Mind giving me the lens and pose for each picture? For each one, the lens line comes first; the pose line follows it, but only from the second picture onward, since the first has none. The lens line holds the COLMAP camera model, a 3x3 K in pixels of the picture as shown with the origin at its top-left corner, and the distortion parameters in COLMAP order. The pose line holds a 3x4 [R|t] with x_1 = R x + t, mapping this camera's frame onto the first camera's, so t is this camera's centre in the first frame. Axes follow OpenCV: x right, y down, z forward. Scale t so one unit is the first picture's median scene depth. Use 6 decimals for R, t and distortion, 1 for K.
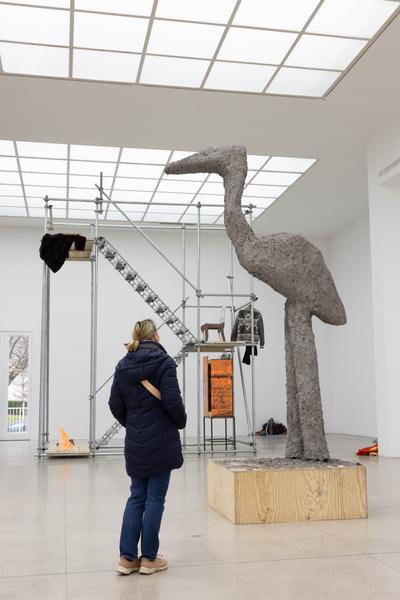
lens RADIAL K [[748.3, 0, 201.1], [0, 748.3, 301.5], [0, 0, 1]] dist [-0.022921, 0.000000]
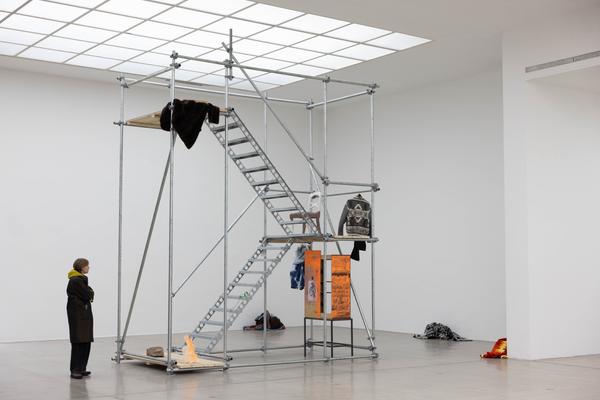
lens RADIAL K [[872.5, 0, 299.3], [0, 872.5, 198.9], [0, 0, 1]] dist [0.005249, 0.000000]
pose [[0.910070, 0.041063, 0.412416, -0.457380], [-0.061539, 0.997438, 0.036486, -0.025041], [-0.409861, -0.058584, 0.910265, 0.074914]]
